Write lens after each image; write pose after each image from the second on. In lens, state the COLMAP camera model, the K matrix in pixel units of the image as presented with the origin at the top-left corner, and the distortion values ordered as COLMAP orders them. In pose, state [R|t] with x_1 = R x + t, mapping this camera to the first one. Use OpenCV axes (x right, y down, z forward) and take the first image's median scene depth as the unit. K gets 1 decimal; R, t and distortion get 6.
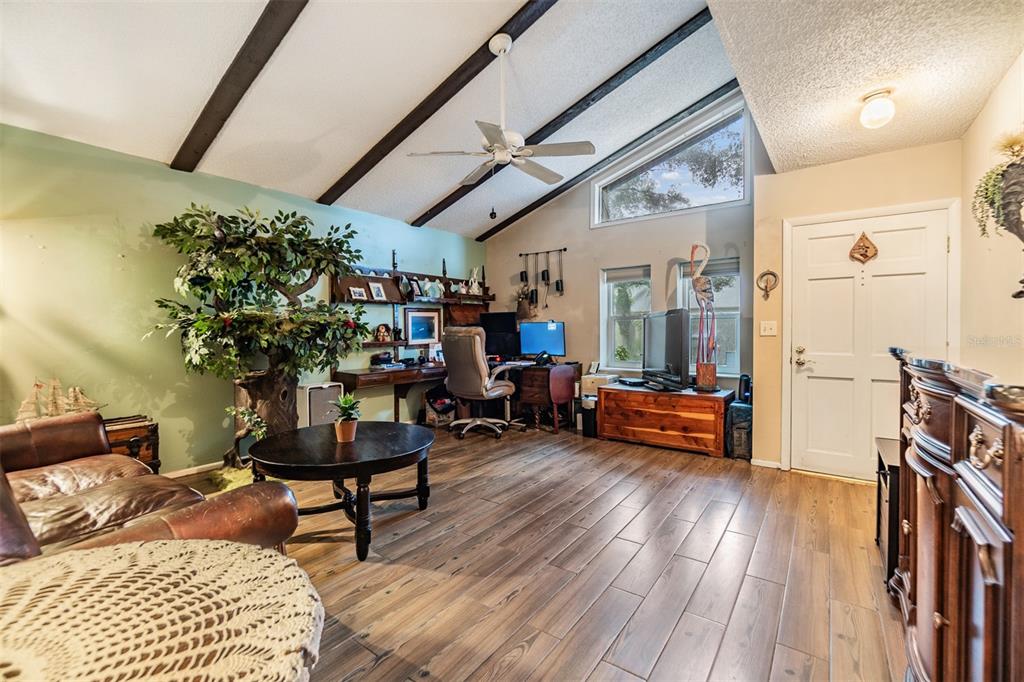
lens RADIAL K [[446.2, 0, 507.4], [0, 446.2, 326.3], [0, 0, 1]] dist [-0.001138, -0.000162]
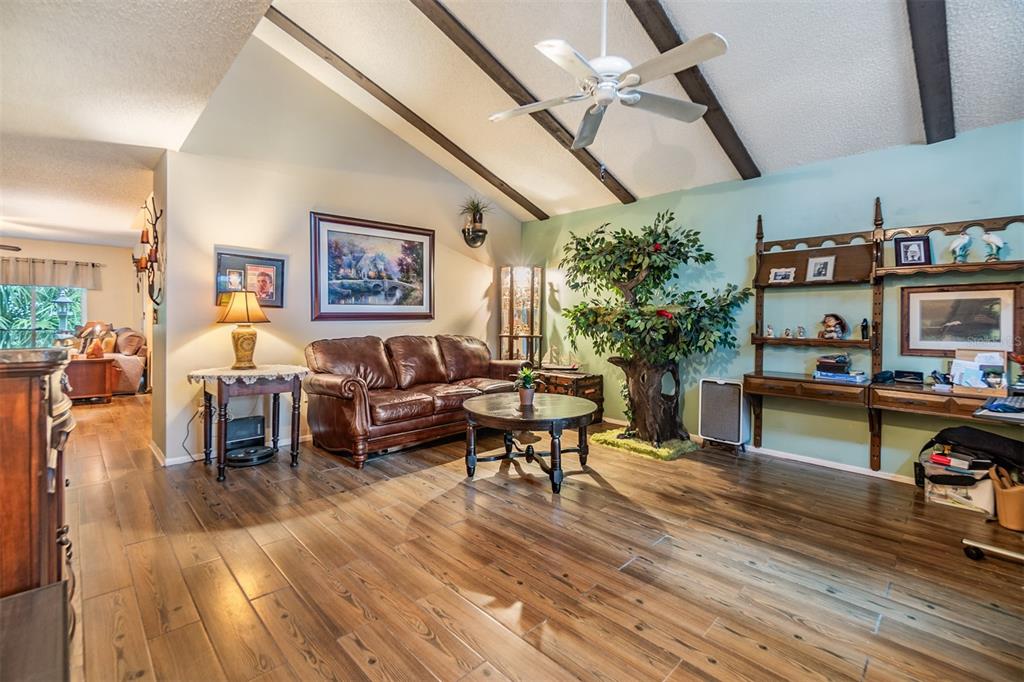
lens RADIAL K [[446.2, 0, 507.4], [0, 446.2, 326.3], [0, 0, 1]] dist [-0.001138, -0.000162]
pose [[-0.164857, 0.019446, -0.986126, 0.636010], [-0.003784, 0.999786, 0.020348, 0.001812], [0.986310, 0.007086, -0.164748, 0.795992]]
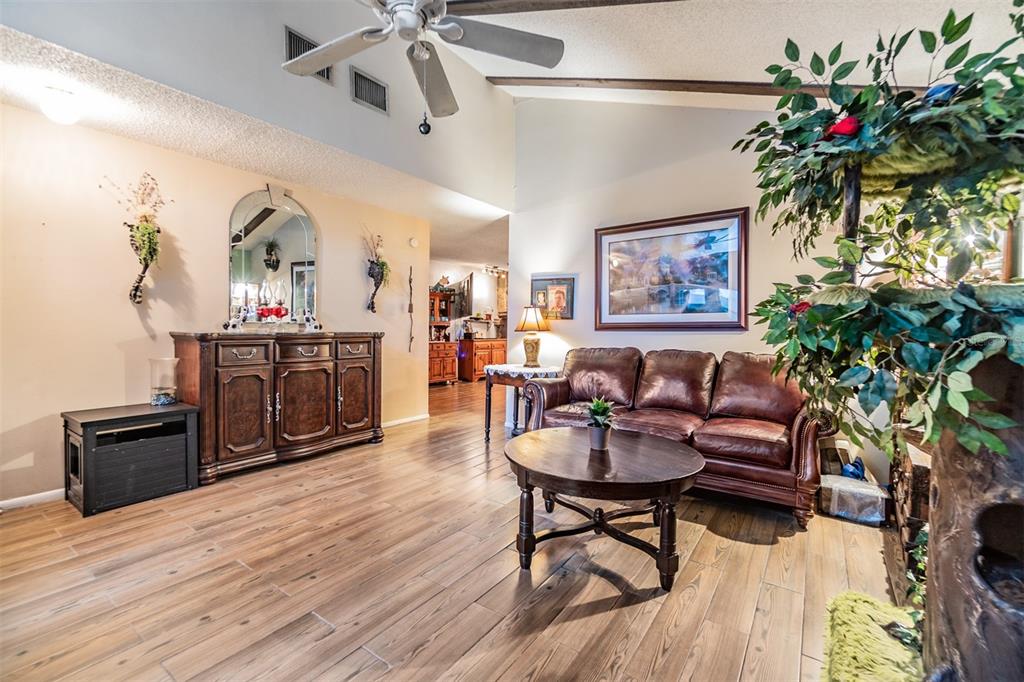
lens RADIAL K [[443.6, 0, 512.0], [0, 443.6, 341.0], [0, 0, 1]] dist [-0.001101, -0.000119]
pose [[-0.999771, -0.007355, -0.020071, -0.113001], [-0.007861, 0.999650, 0.025277, 0.011249], [0.019878, 0.025429, -0.999479, 1.302587]]
